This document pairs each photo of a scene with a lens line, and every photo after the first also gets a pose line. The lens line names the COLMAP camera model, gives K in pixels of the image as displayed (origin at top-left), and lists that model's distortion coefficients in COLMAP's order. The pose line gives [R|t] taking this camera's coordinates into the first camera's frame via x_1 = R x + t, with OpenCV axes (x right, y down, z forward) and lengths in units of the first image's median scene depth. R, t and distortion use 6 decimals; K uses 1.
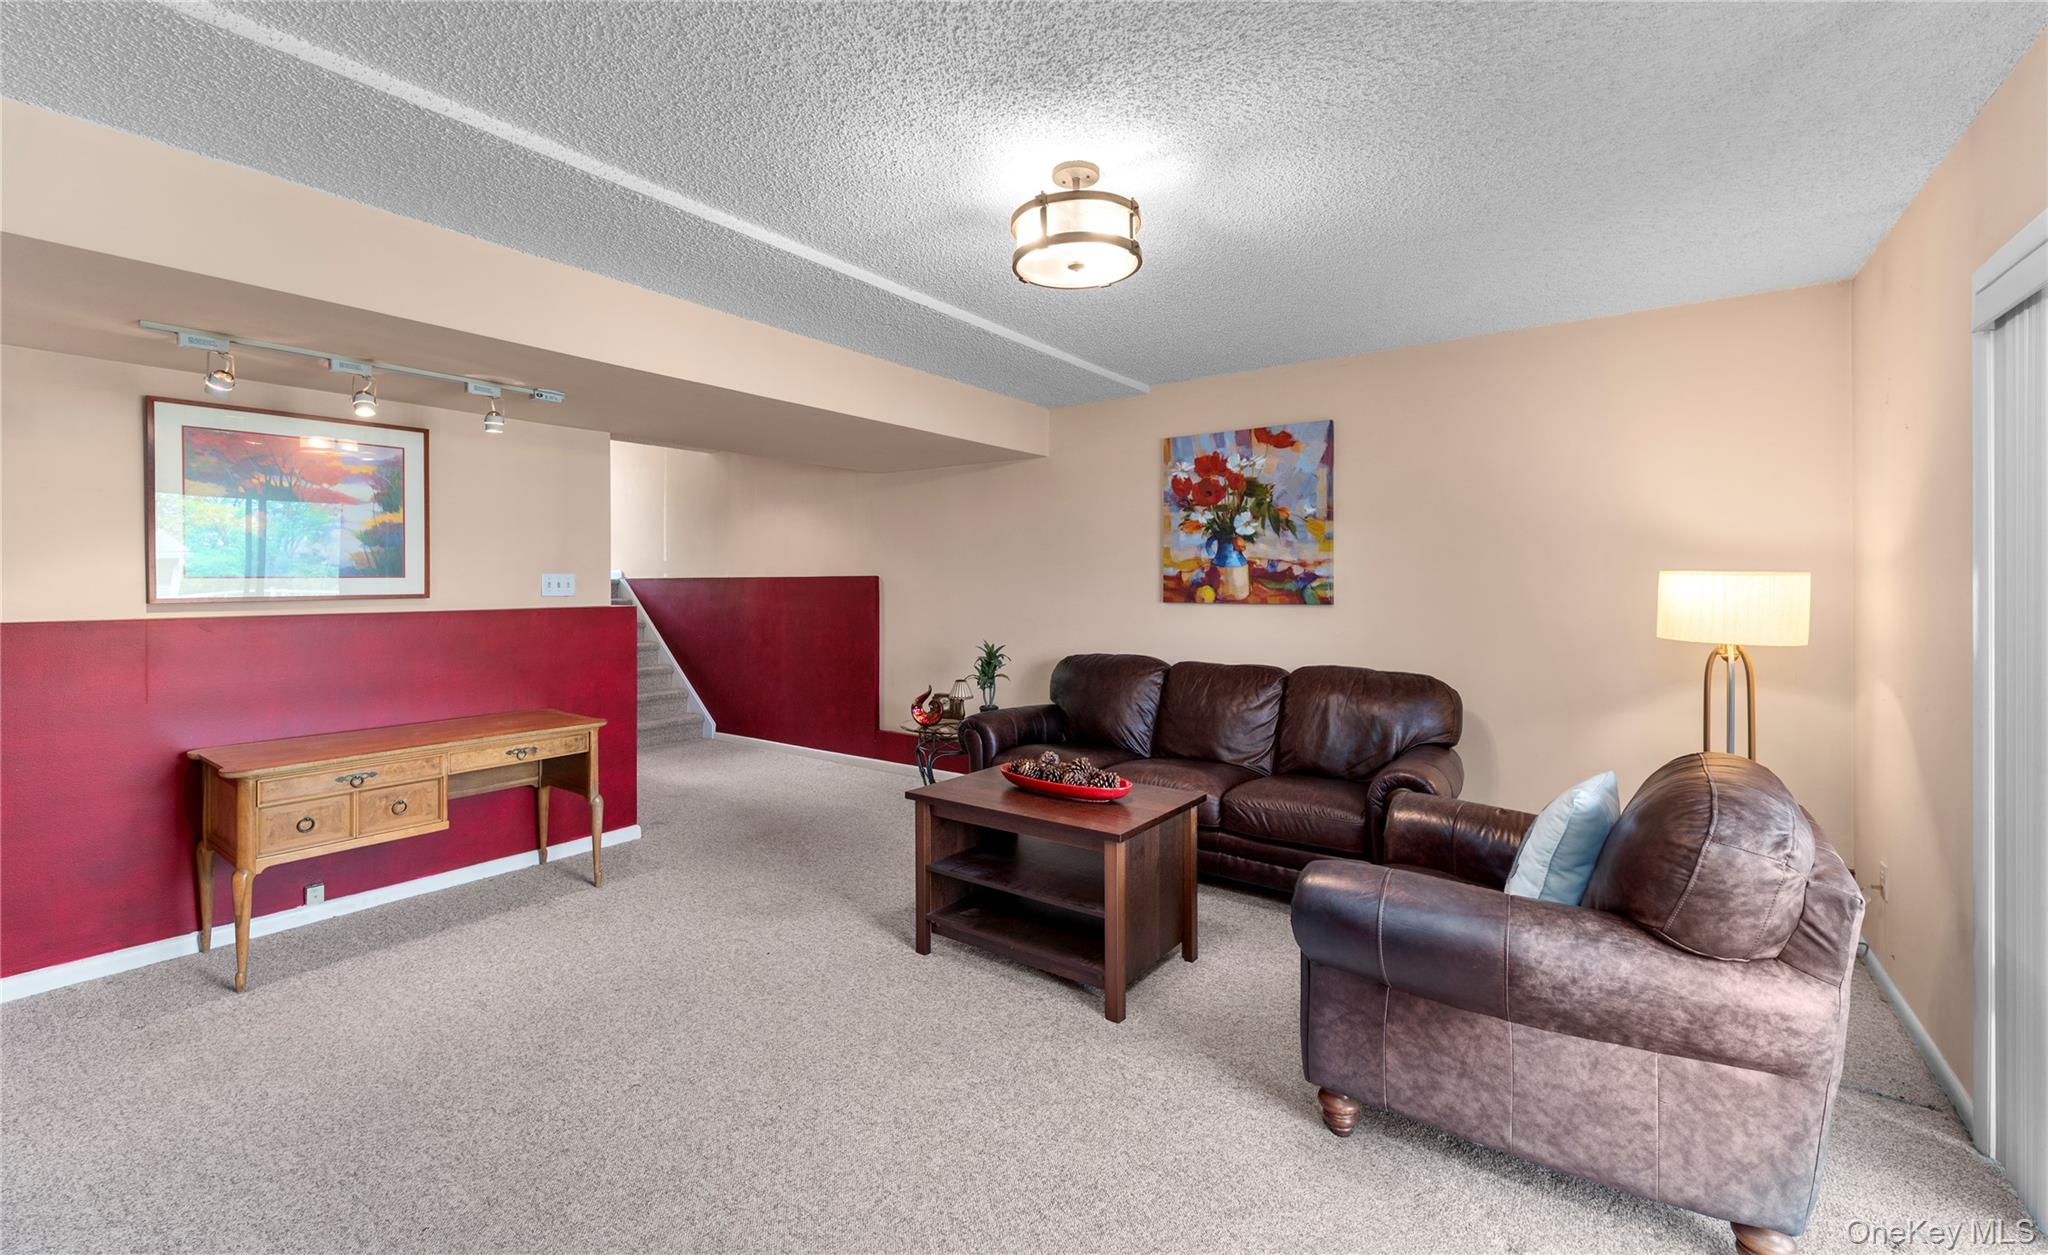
lens RADIAL K [[841.2, 0, 1027.8], [0, 841.2, 593.1], [0, 0, 1]] dist [-0.000476, -0.000013]
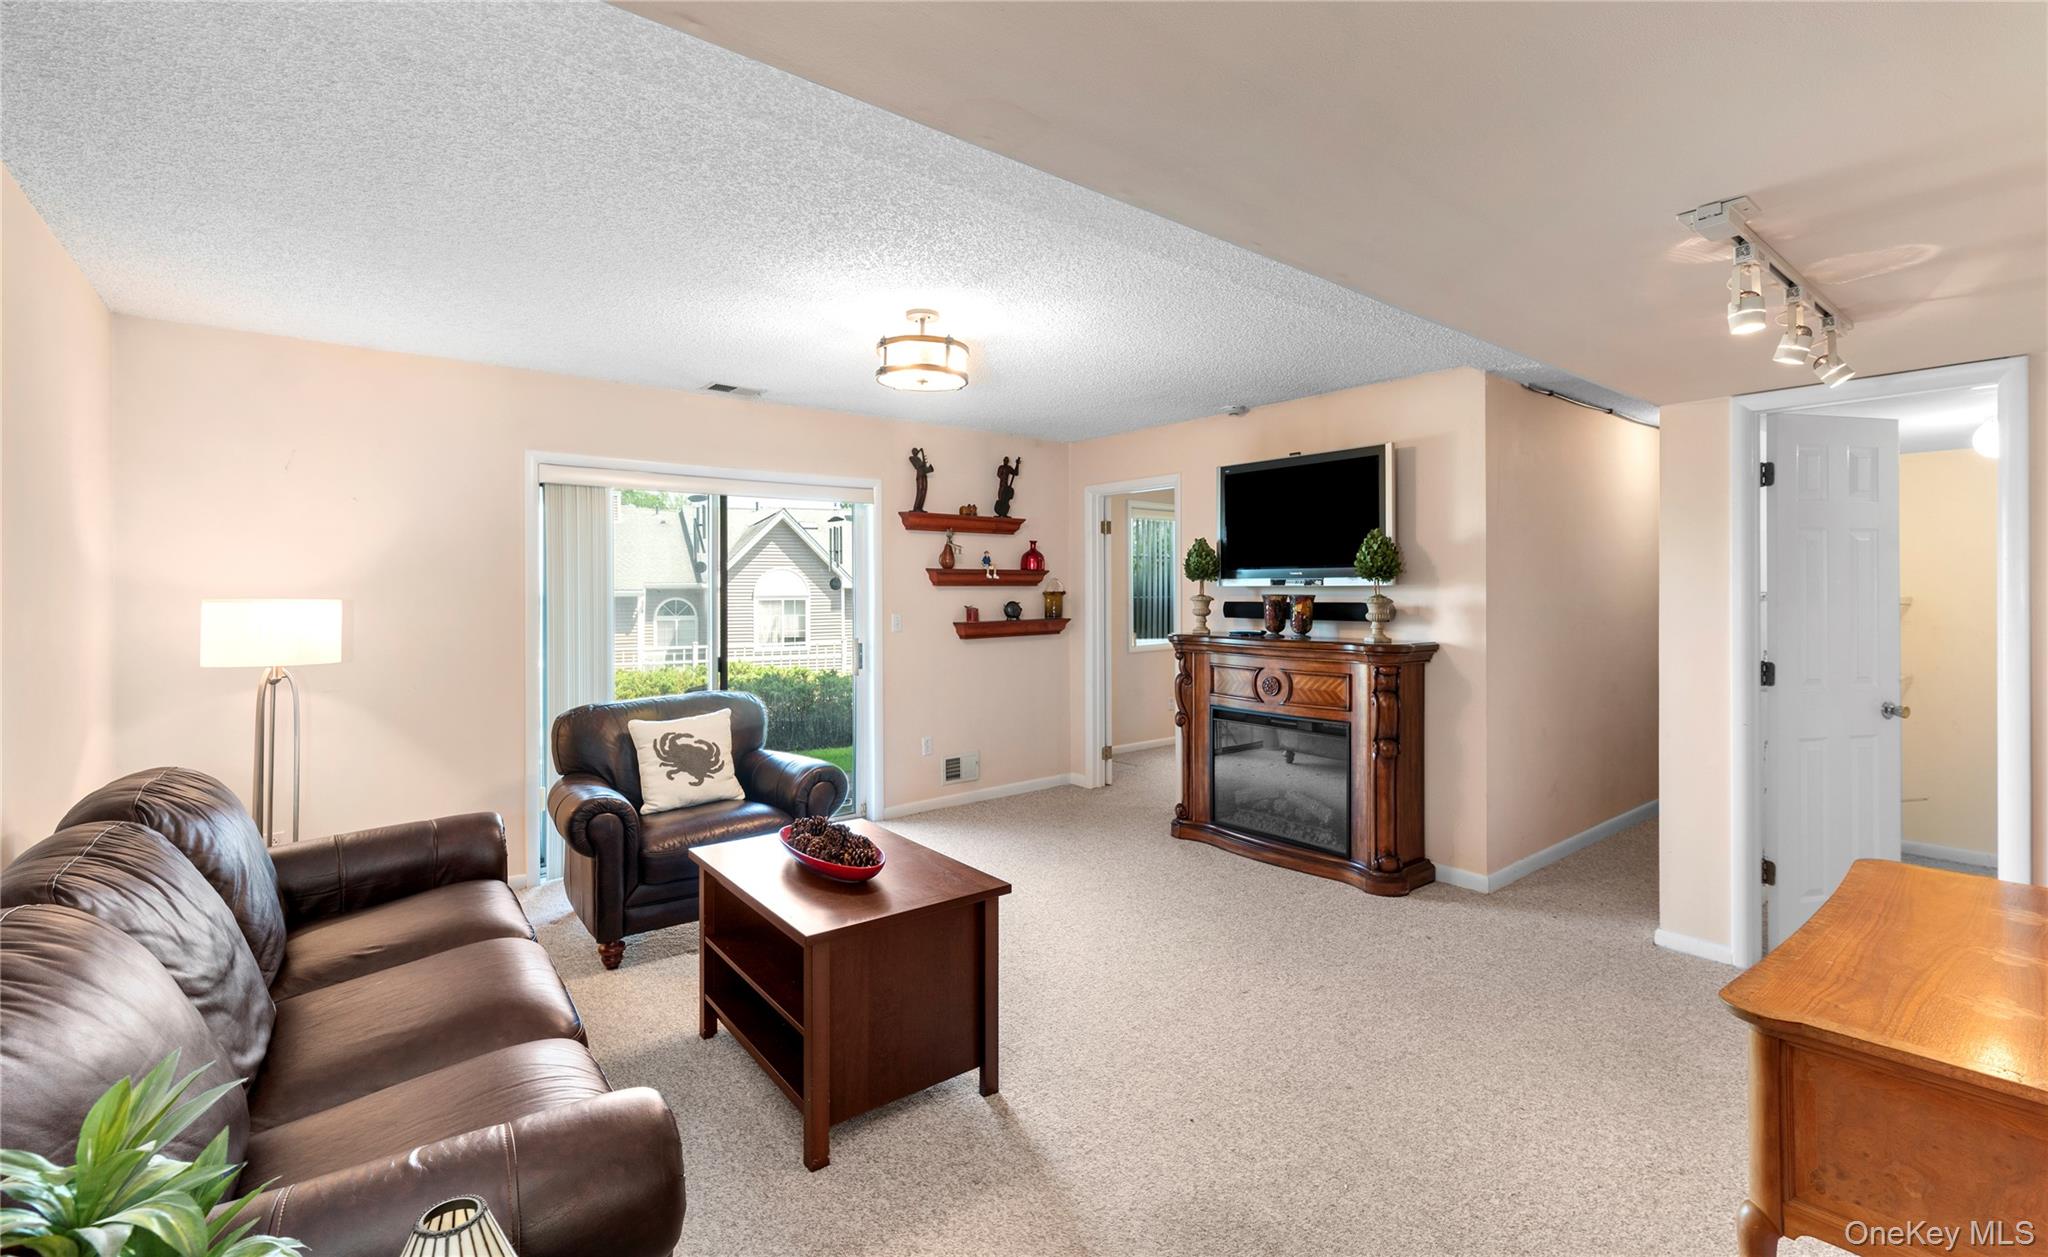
lens RADIAL K [[883.7, 0, 1028.0], [0, 883.7, 587.4], [0, 0, 1]] dist [0.000825, 0.000038]
pose [[-0.960232, 0.004375, 0.279168, -0.431304], [0.005527, 0.999979, 0.003337, -0.046502], [-0.279148, 0.004747, -0.960236, 1.975774]]
